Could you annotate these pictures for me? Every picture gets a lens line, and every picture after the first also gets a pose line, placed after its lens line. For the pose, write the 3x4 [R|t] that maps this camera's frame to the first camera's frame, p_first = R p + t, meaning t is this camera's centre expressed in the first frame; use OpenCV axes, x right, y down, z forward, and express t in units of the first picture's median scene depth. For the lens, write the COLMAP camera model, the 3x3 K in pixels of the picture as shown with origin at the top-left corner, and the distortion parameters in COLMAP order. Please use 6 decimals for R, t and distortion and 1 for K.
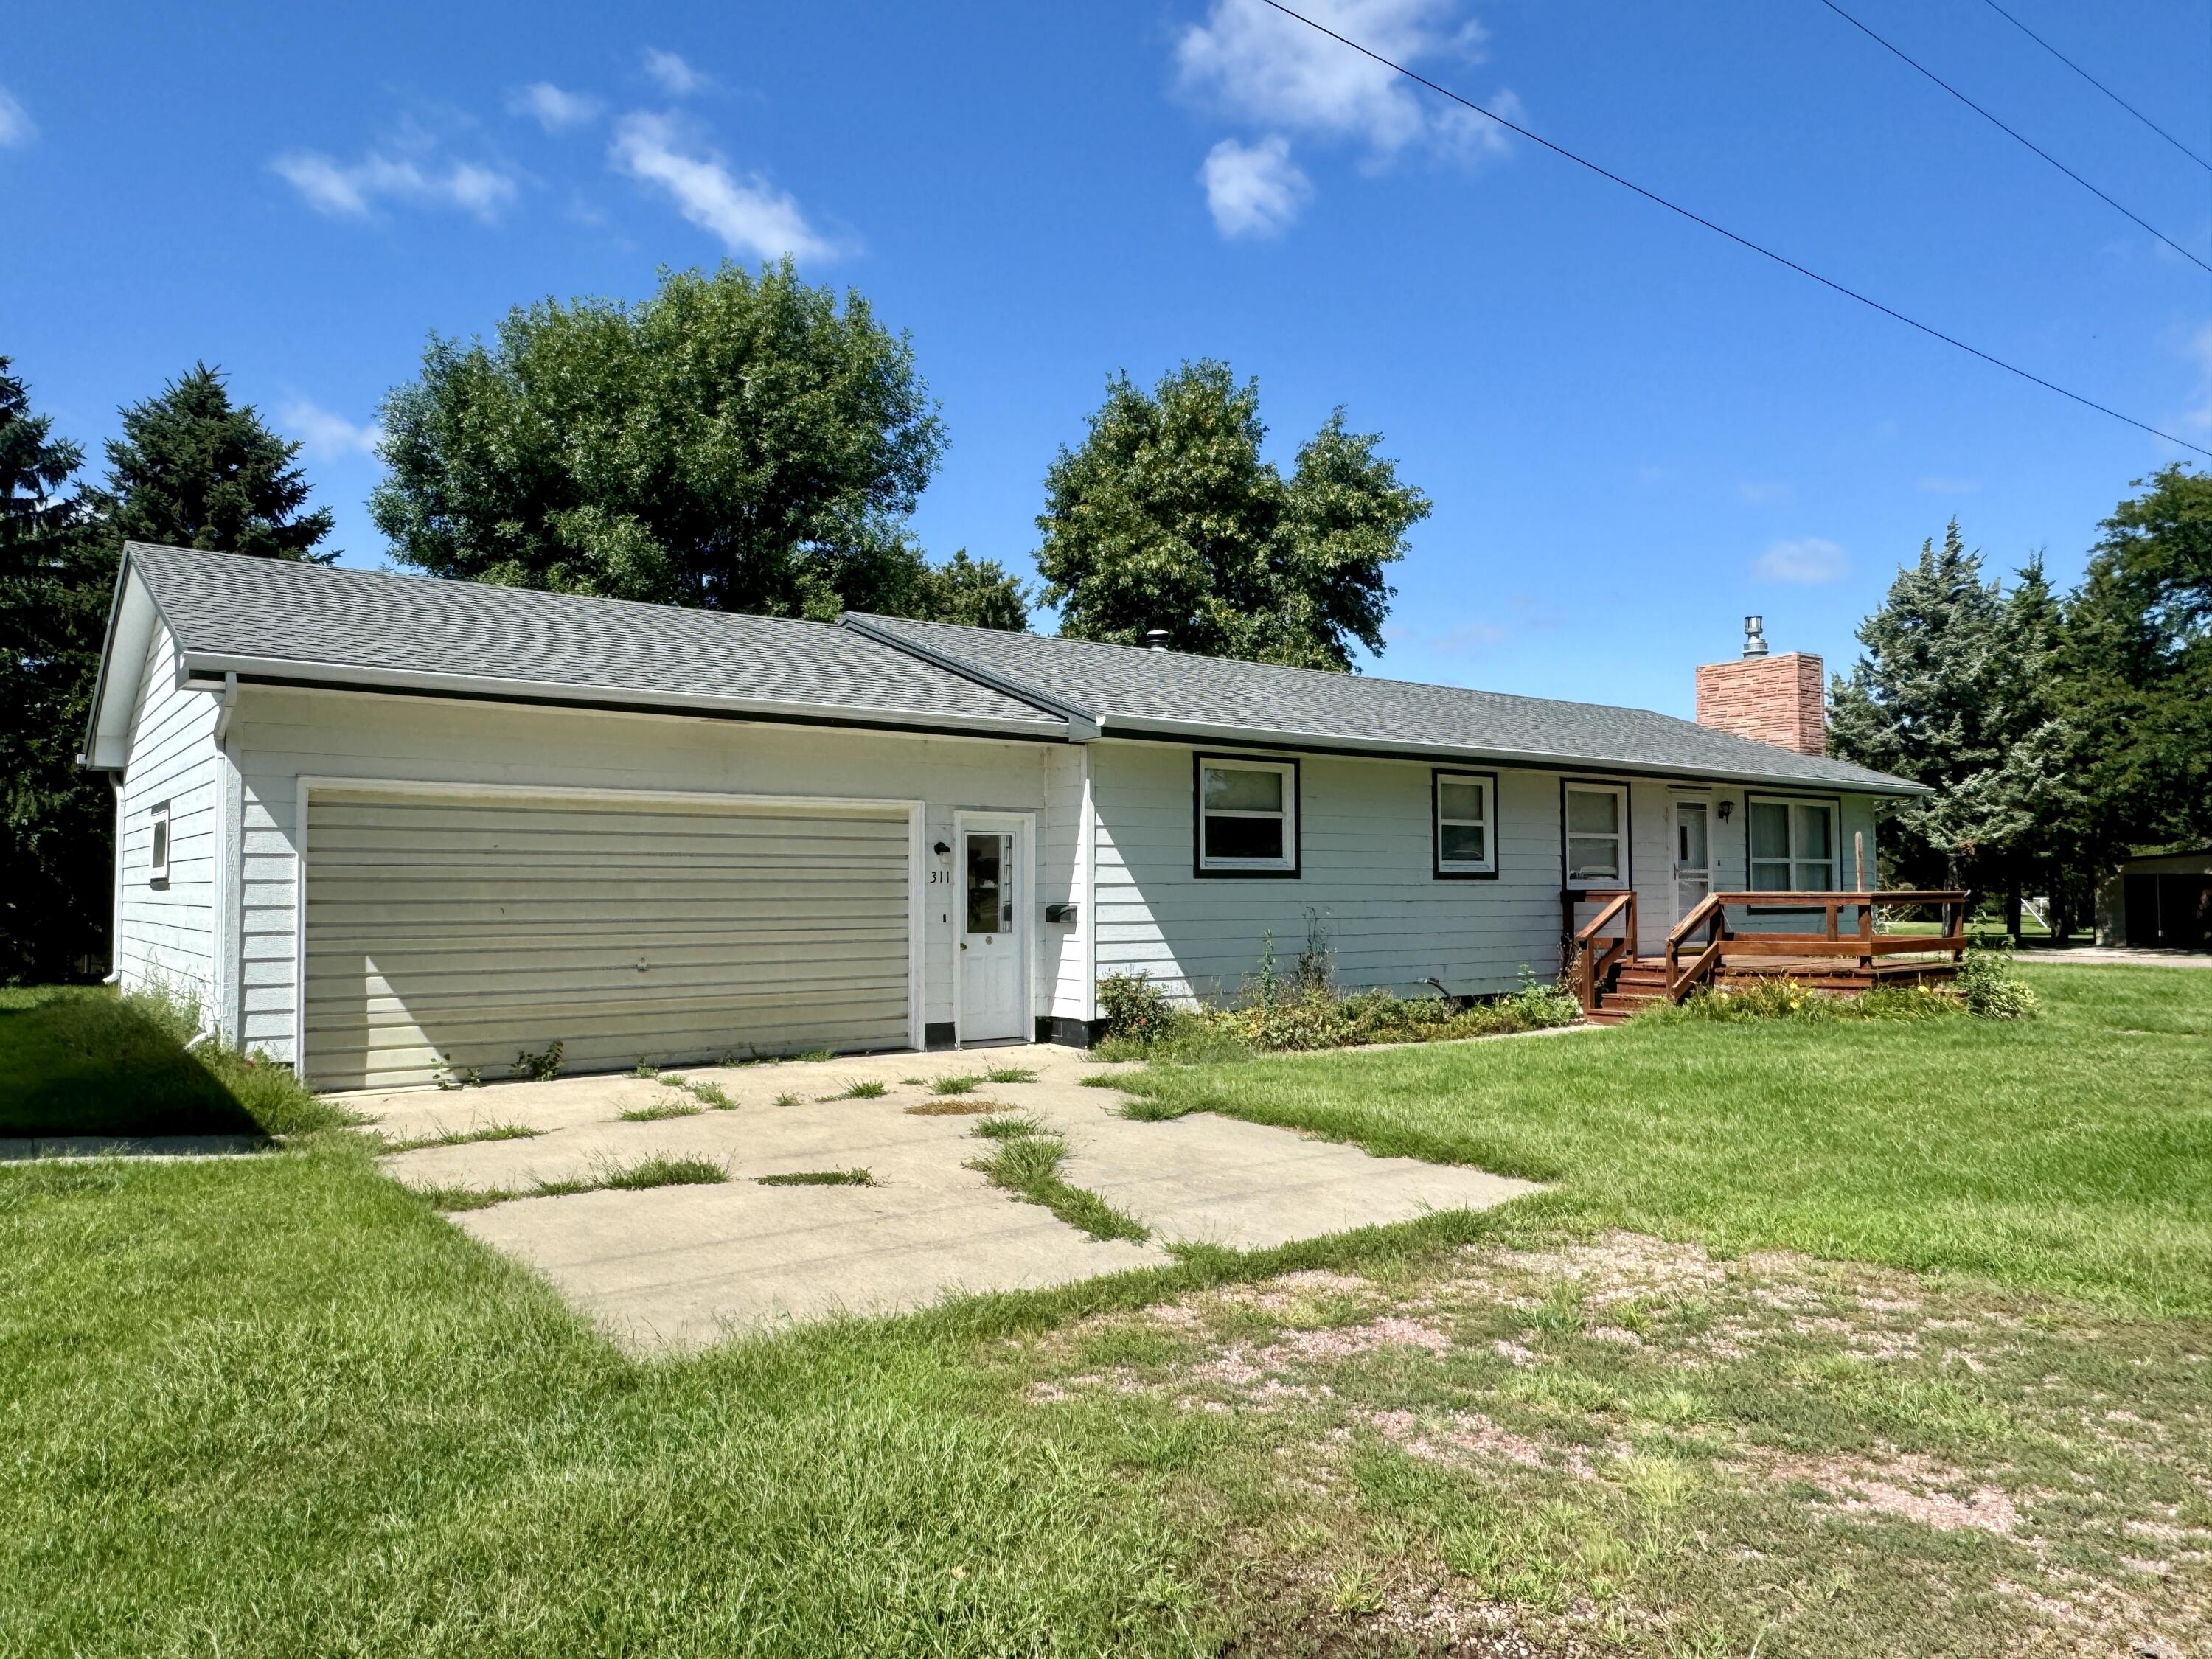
lens RADIAL K [[1537.1, 0, 1107.6], [0, 1537.1, 833.9], [0, 0, 1]] dist [-0.009744, -0.000673]
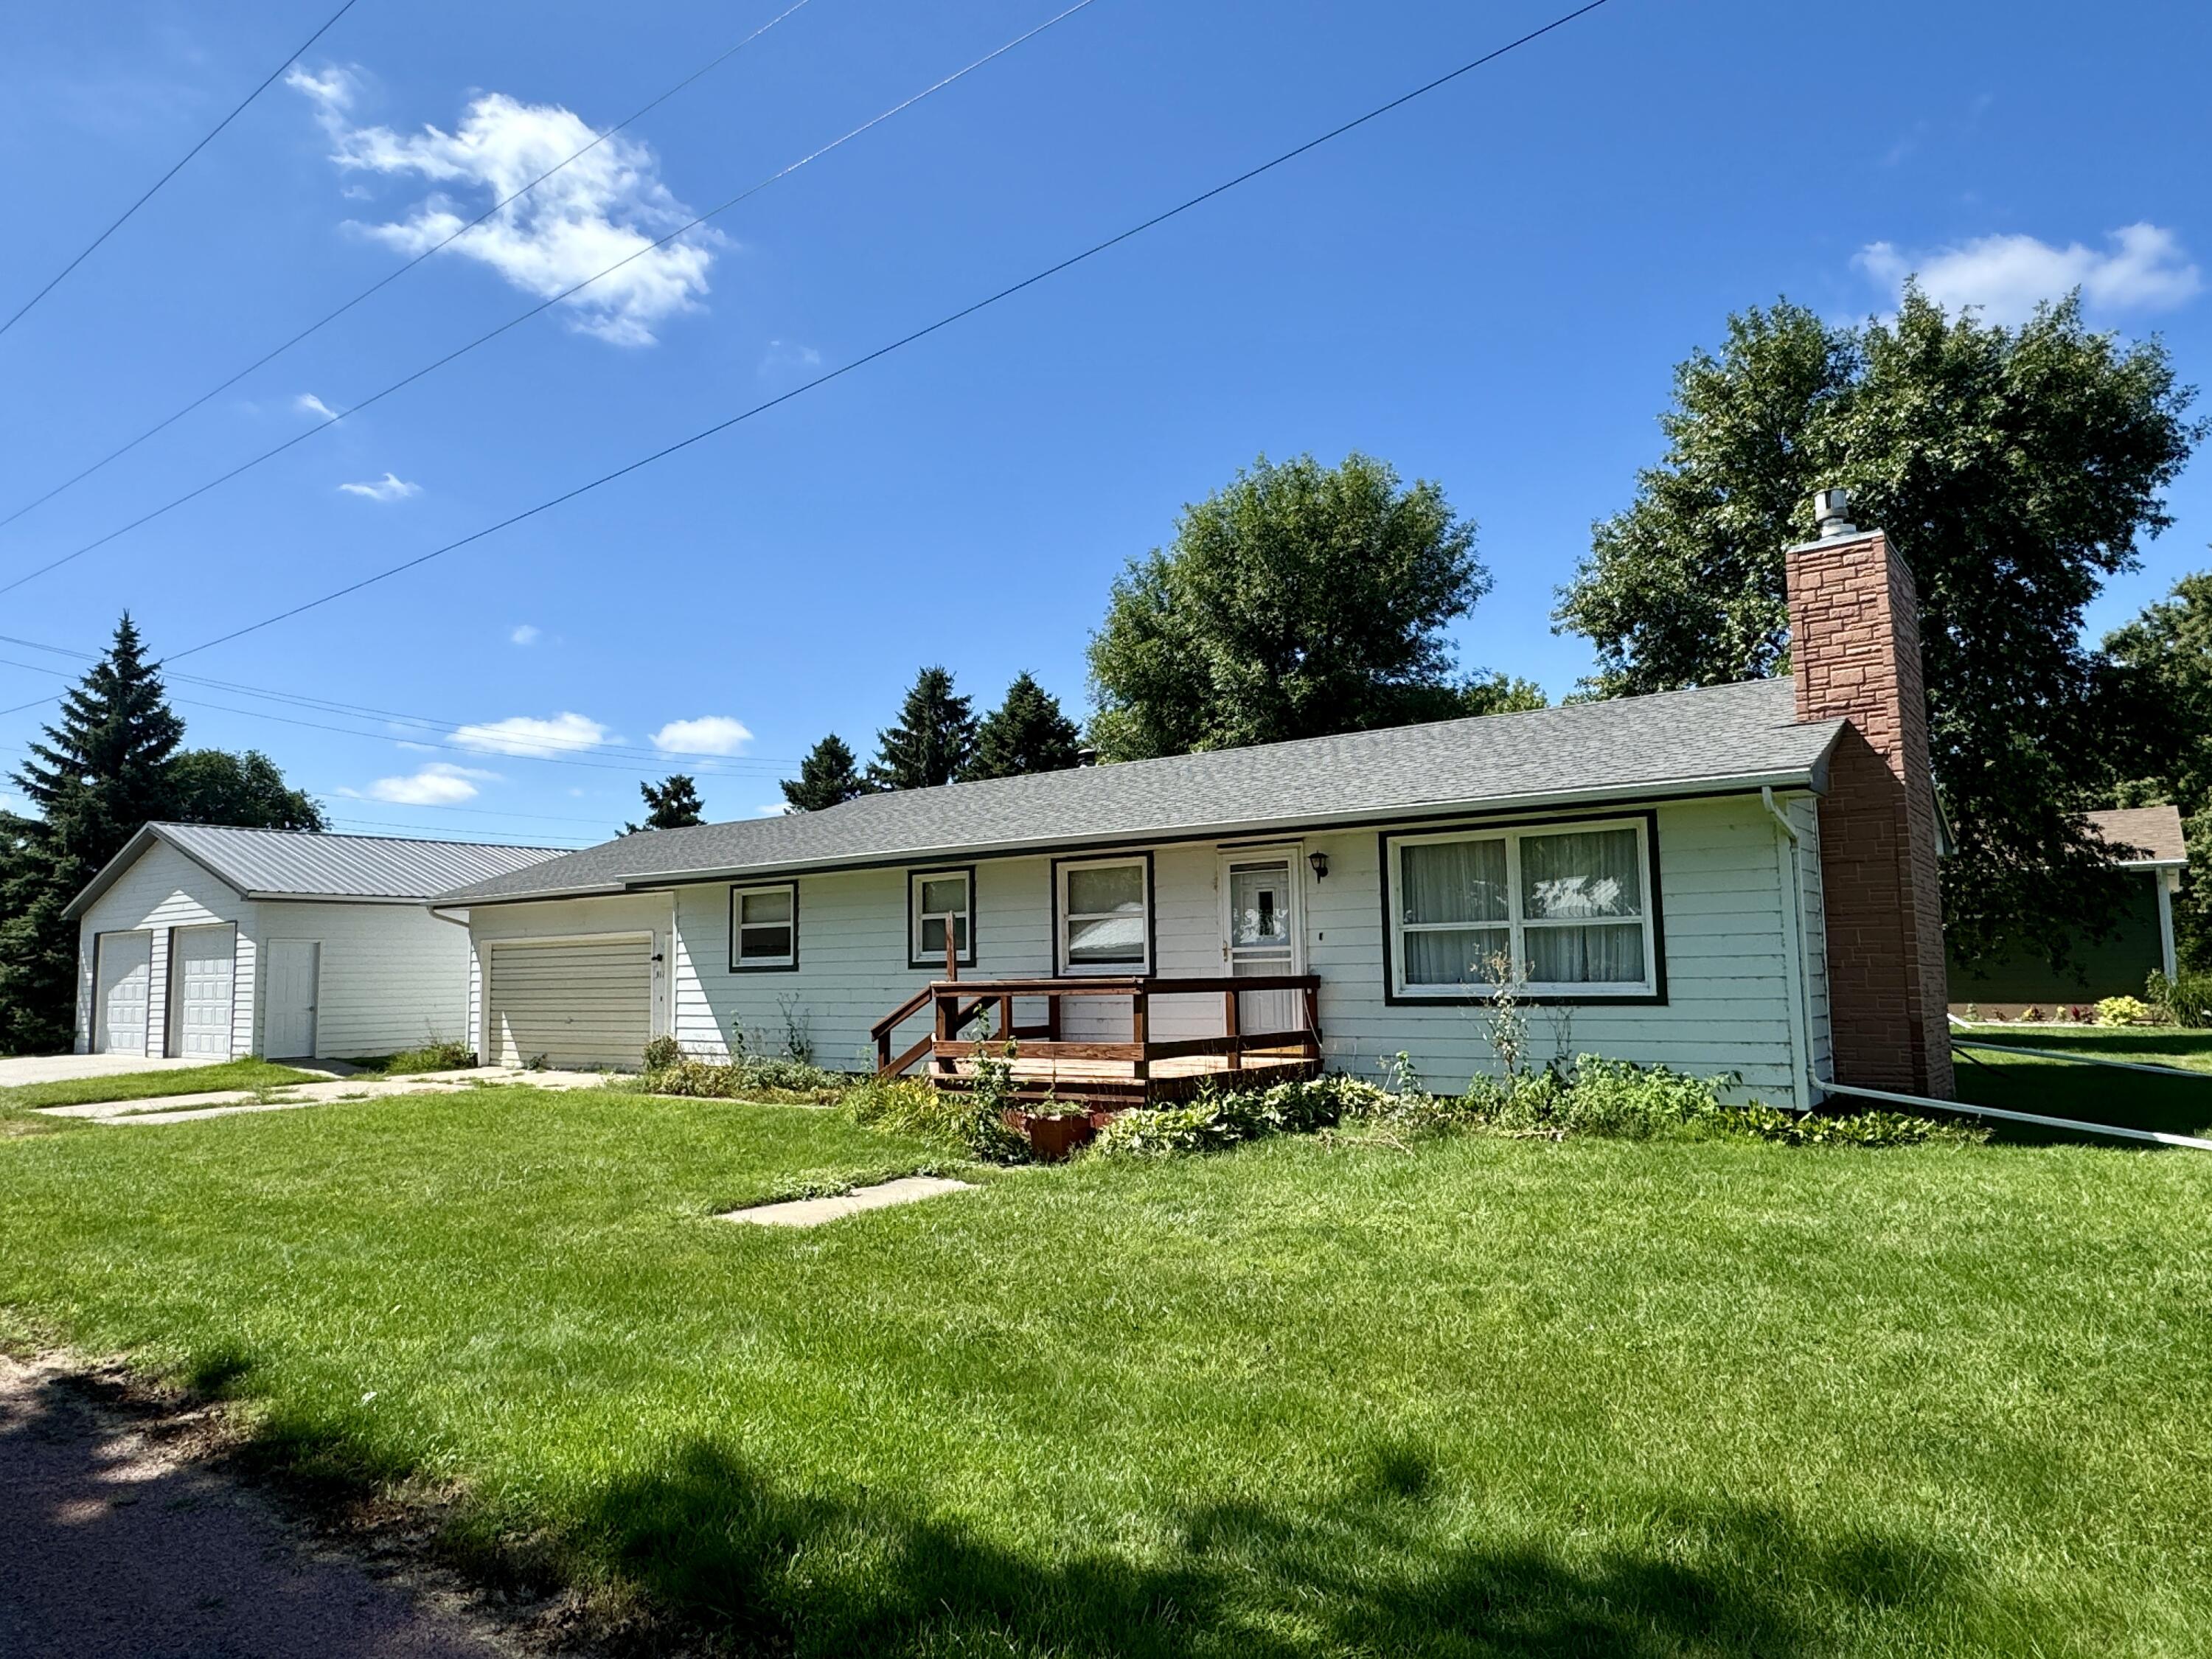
lens RADIAL K [[1399.8, 0, 1108.0], [0, 1399.8, 831.6], [0, 0, 1]] dist [-0.002886, -0.000652]
pose [[0.263704, -0.106605, -0.958695, 1.374576], [0.047739, 0.994099, -0.097410, 0.039995], [0.963422, -0.020080, 0.267237, 0.948417]]
